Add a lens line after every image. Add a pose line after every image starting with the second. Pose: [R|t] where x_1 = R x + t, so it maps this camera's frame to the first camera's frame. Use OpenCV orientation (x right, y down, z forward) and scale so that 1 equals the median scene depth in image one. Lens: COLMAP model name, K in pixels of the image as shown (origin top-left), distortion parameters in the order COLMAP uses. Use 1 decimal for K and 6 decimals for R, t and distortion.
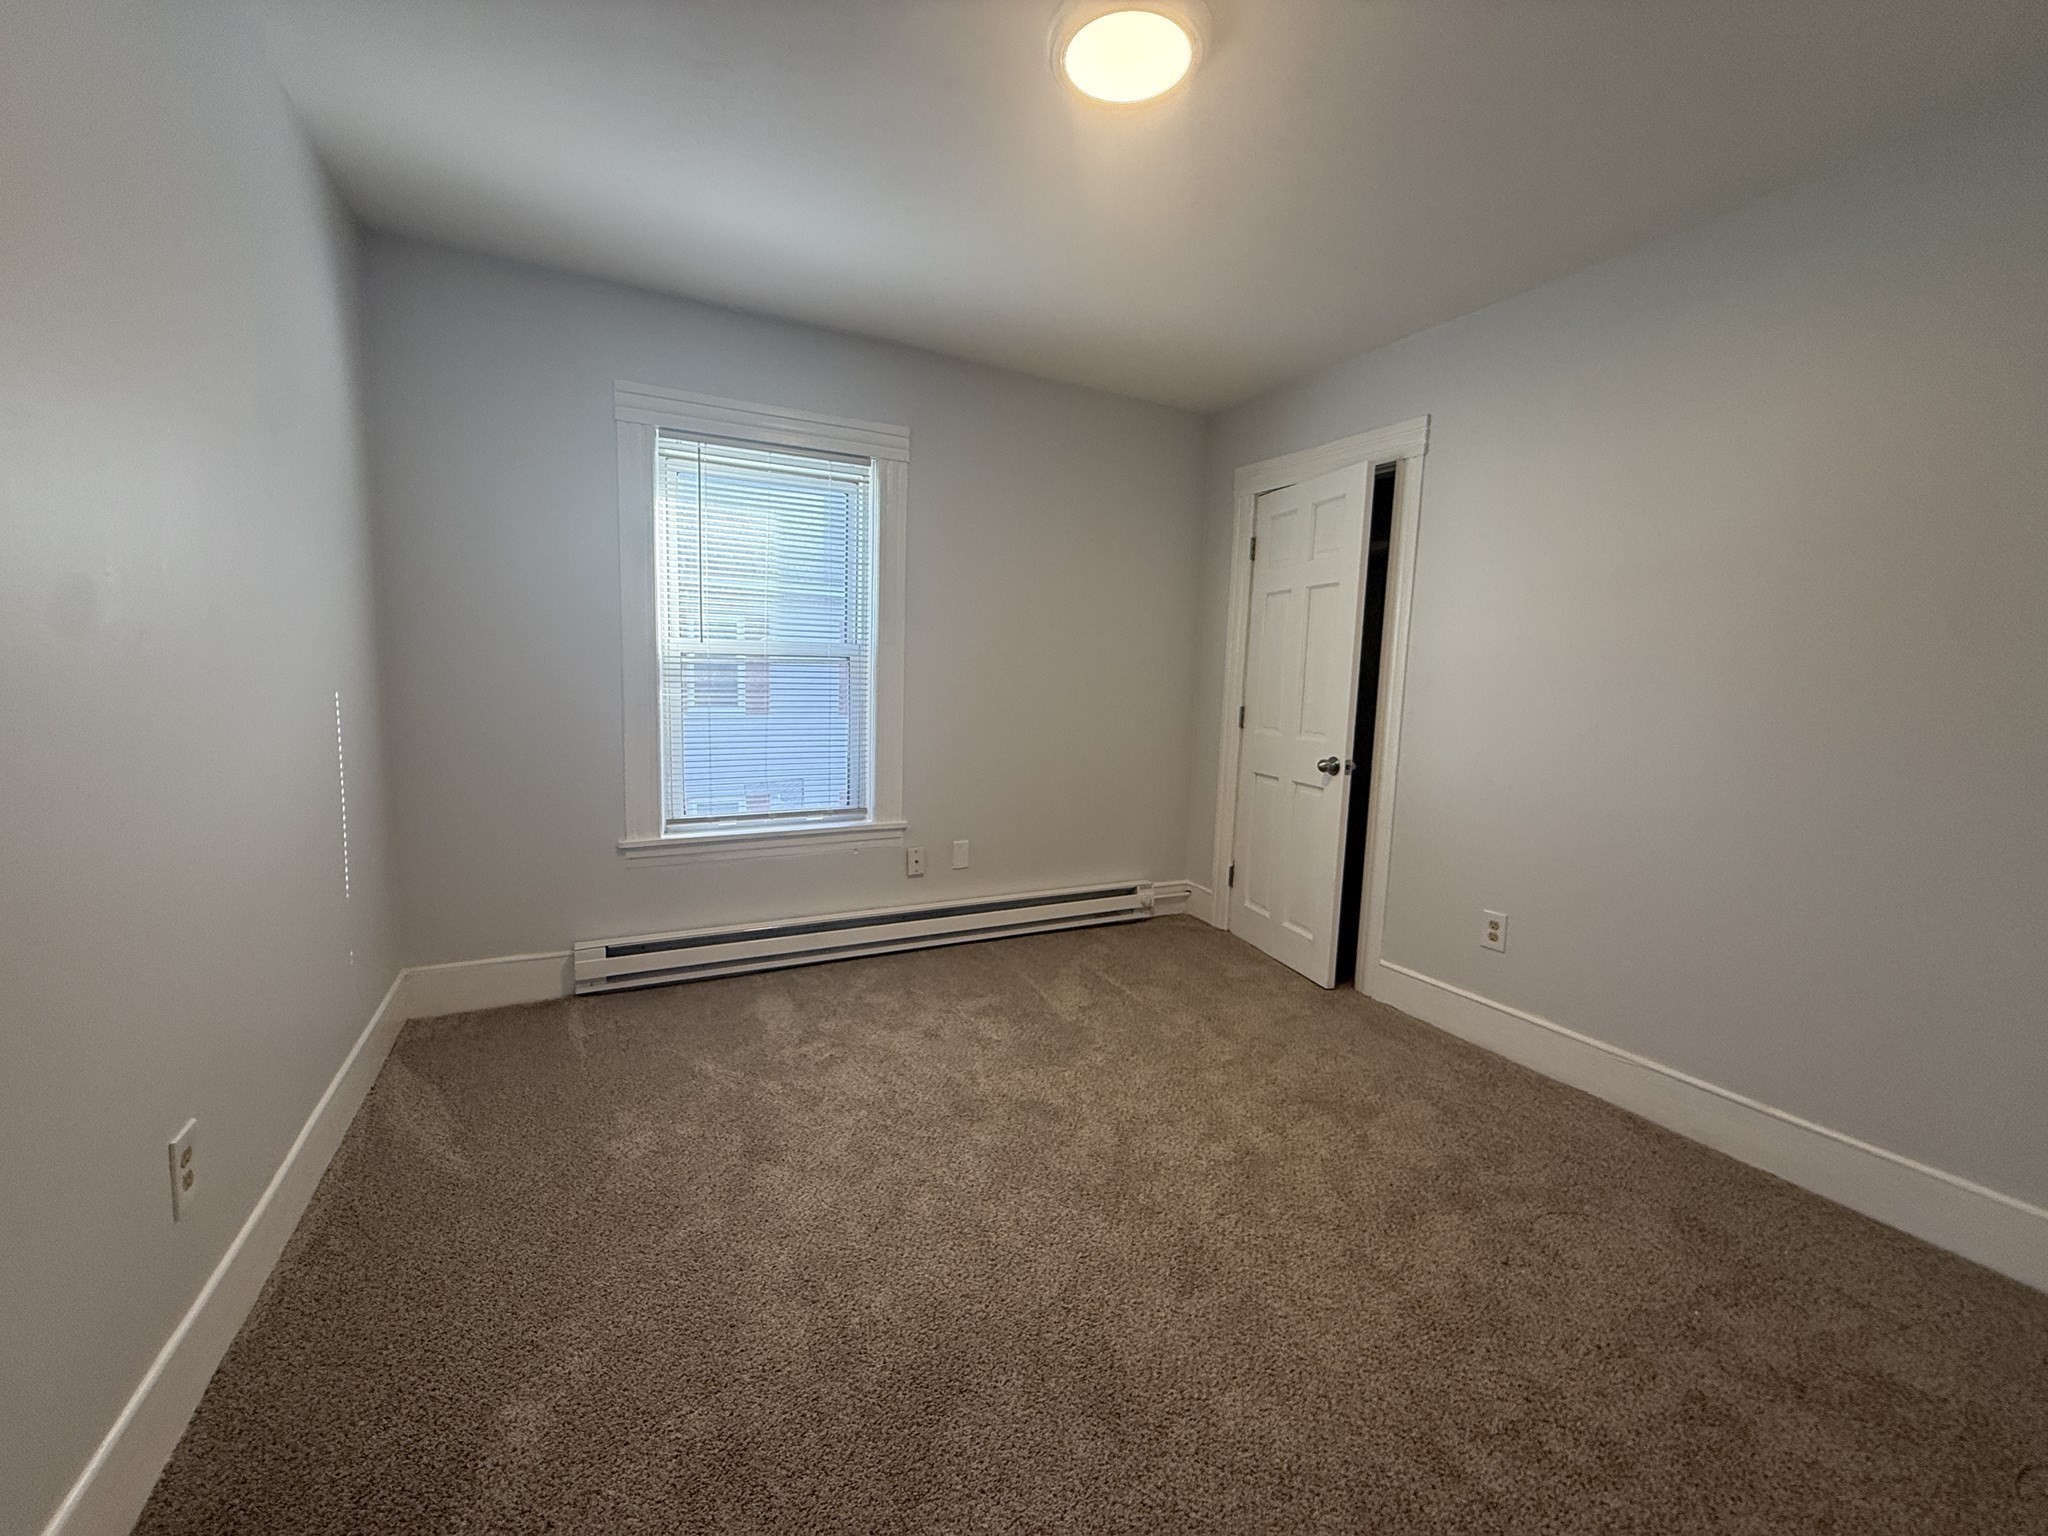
lens RADIAL K [[814.6, 0, 1015.1], [0, 814.6, 767.9], [0, 0, 1]] dist [-0.000399, 0.000057]
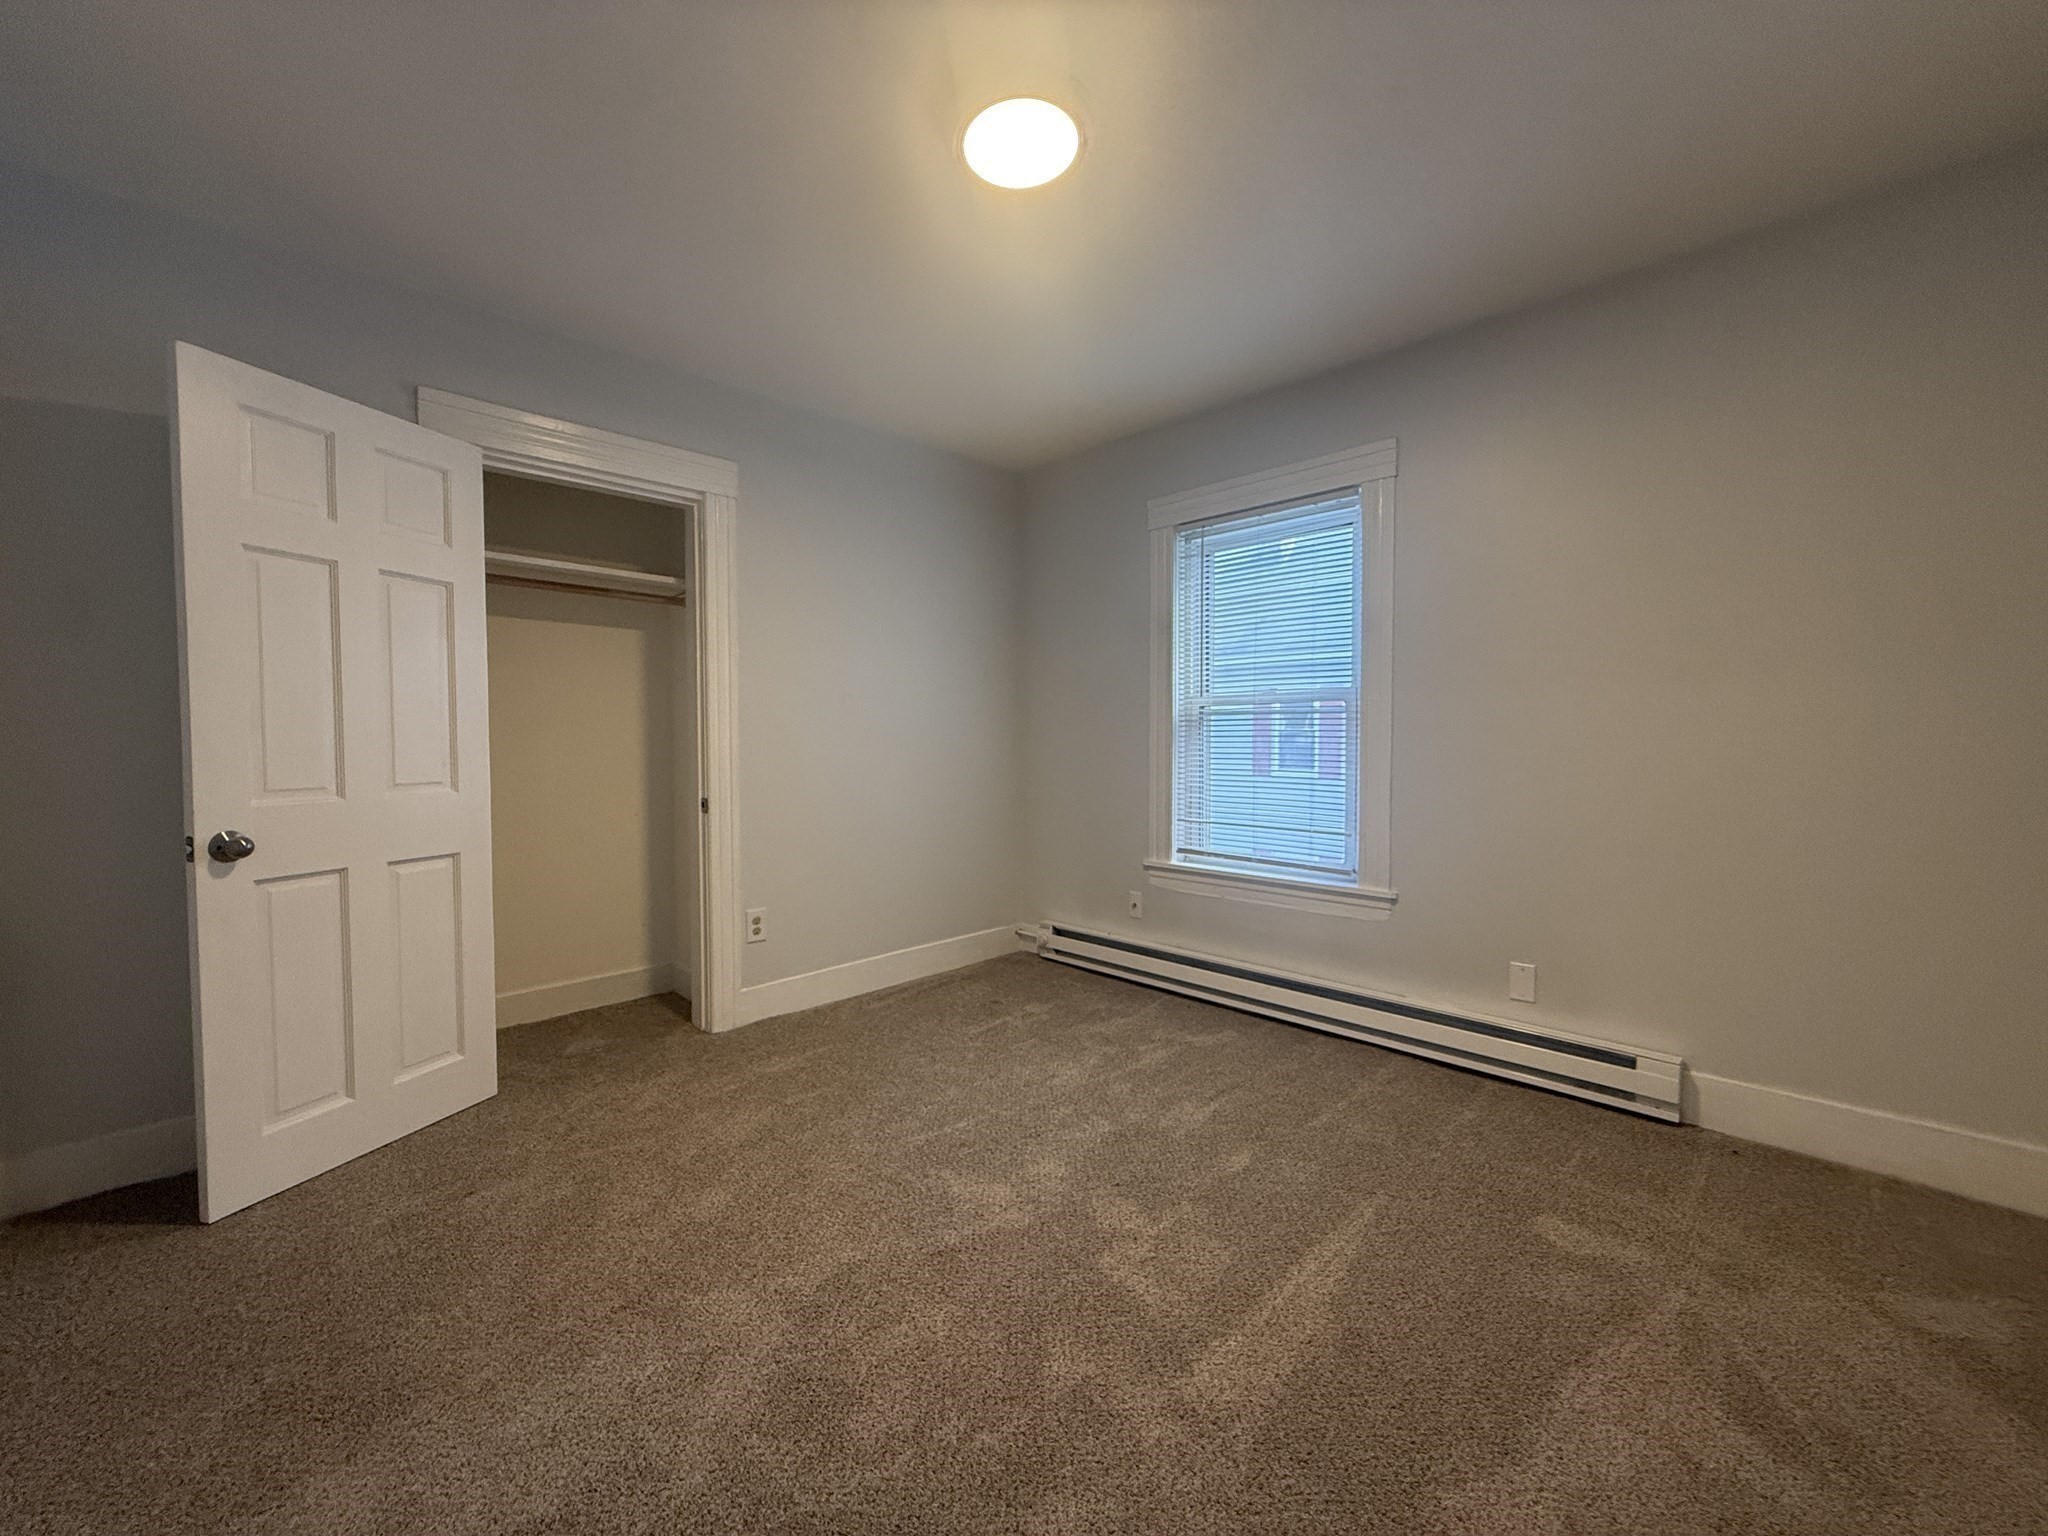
lens RADIAL K [[816.5, 0, 1016.8], [0, 816.5, 767.1], [0, 0, 1]] dist [0.000545, 0.000262]
pose [[0.305557, 0.007213, -0.952147, 0.621100], [-0.112780, 0.993206, -0.028668, 0.007053], [0.945471, 0.116143, 0.304294, 0.410770]]
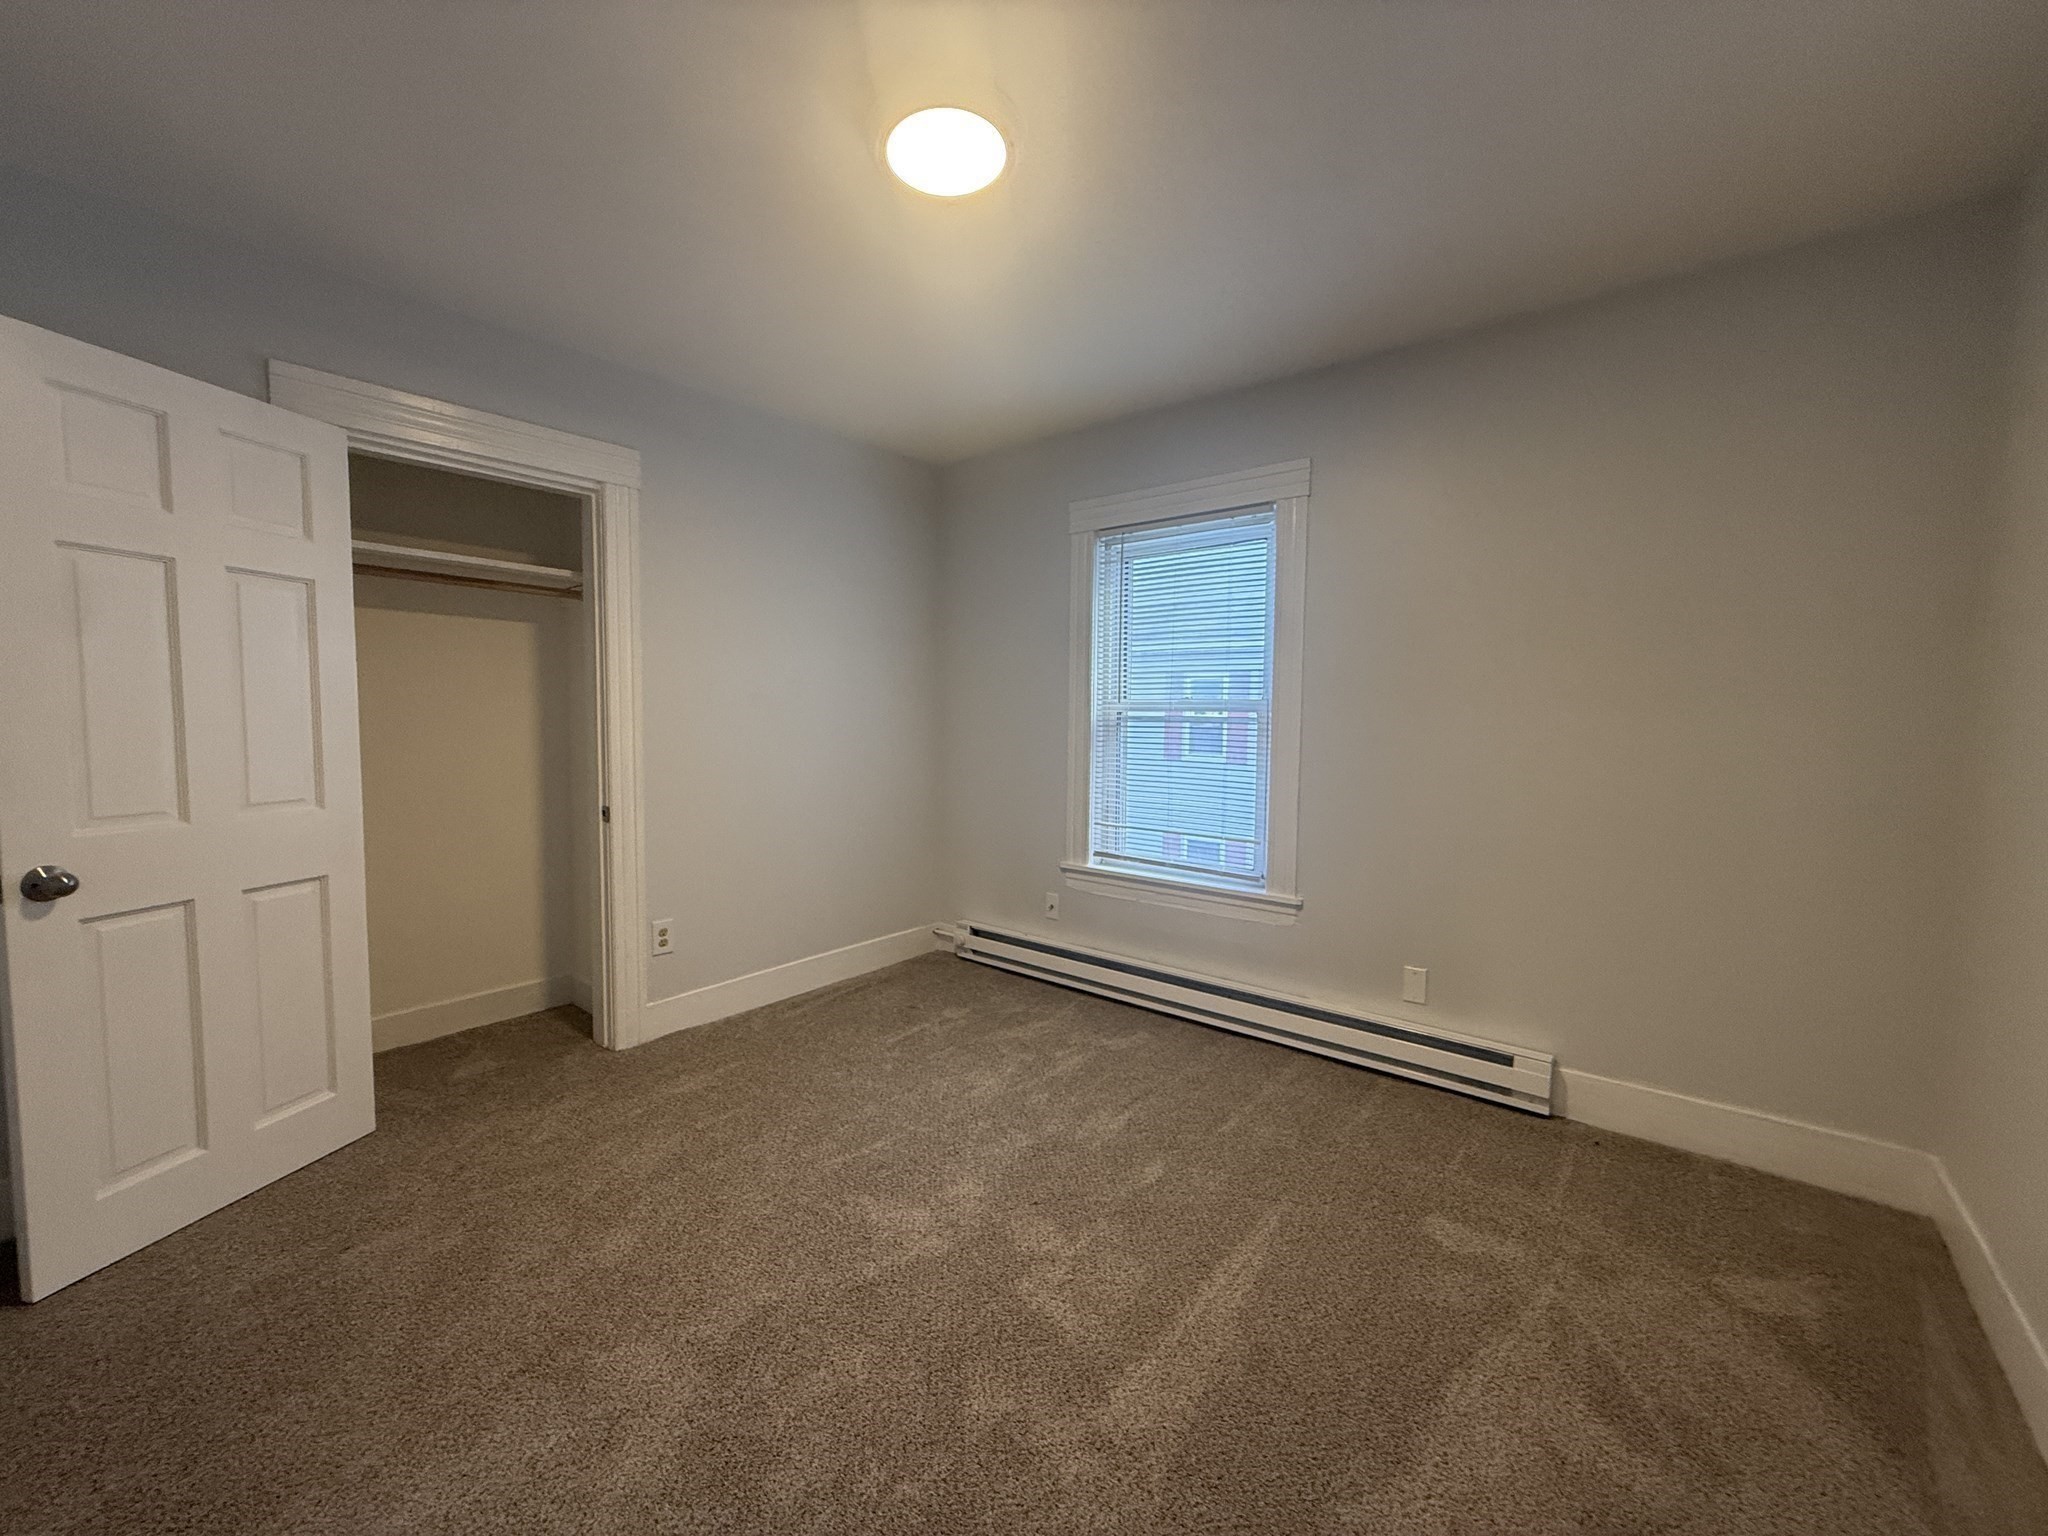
lens RADIAL K [[816.5, 0, 1016.8], [0, 816.5, 767.1], [0, 0, 1]] dist [0.000545, 0.000262]
pose [[0.402288, 0.037681, -0.914737, 0.612406], [-0.117230, 0.993048, -0.010649, -0.032920], [0.907977, 0.111518, 0.403908, 0.403456]]
